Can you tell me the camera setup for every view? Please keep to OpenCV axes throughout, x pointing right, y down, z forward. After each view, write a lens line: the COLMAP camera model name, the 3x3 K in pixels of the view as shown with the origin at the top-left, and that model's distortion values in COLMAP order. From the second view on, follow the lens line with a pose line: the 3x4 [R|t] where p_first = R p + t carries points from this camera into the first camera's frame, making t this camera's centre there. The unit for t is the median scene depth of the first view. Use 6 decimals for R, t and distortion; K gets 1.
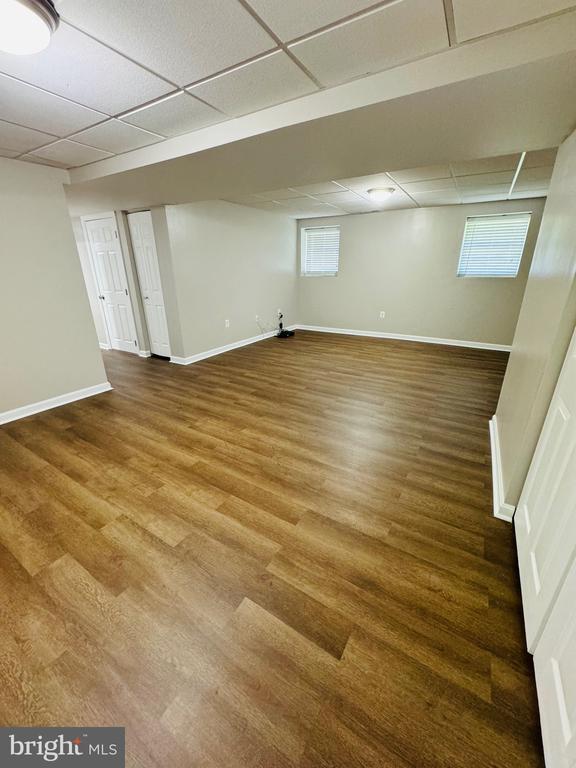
lens RADIAL K [[307.1, 0, 286.6], [0, 307.1, 381.3], [0, 0, 1]] dist [-0.002762, -0.000537]
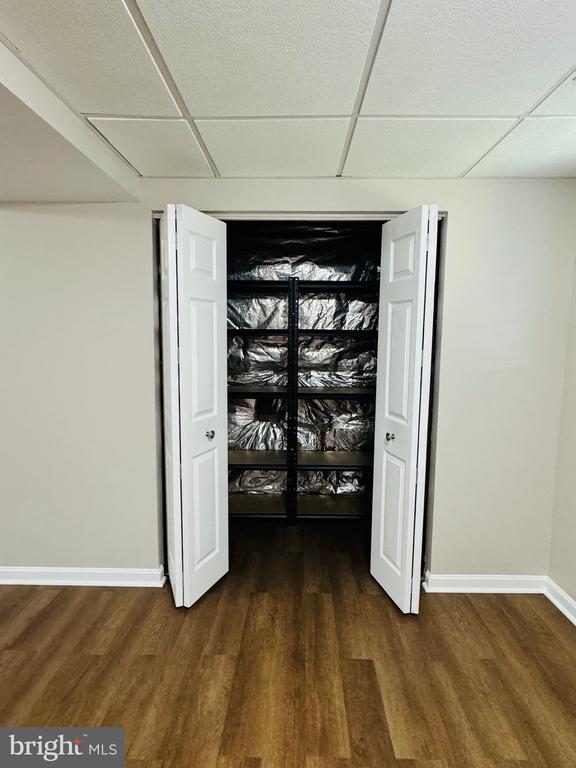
lens RADIAL K [[424.7, 0, 288.8], [0, 424.7, 383.5], [0, 0, 1]] dist [-0.005332, -0.001803]
pose [[-0.514482, -0.094342, 0.852296, -0.480945], [0.293420, 0.914562, 0.278356, -0.317781], [-0.805738, 0.393289, -0.442844, 0.779002]]
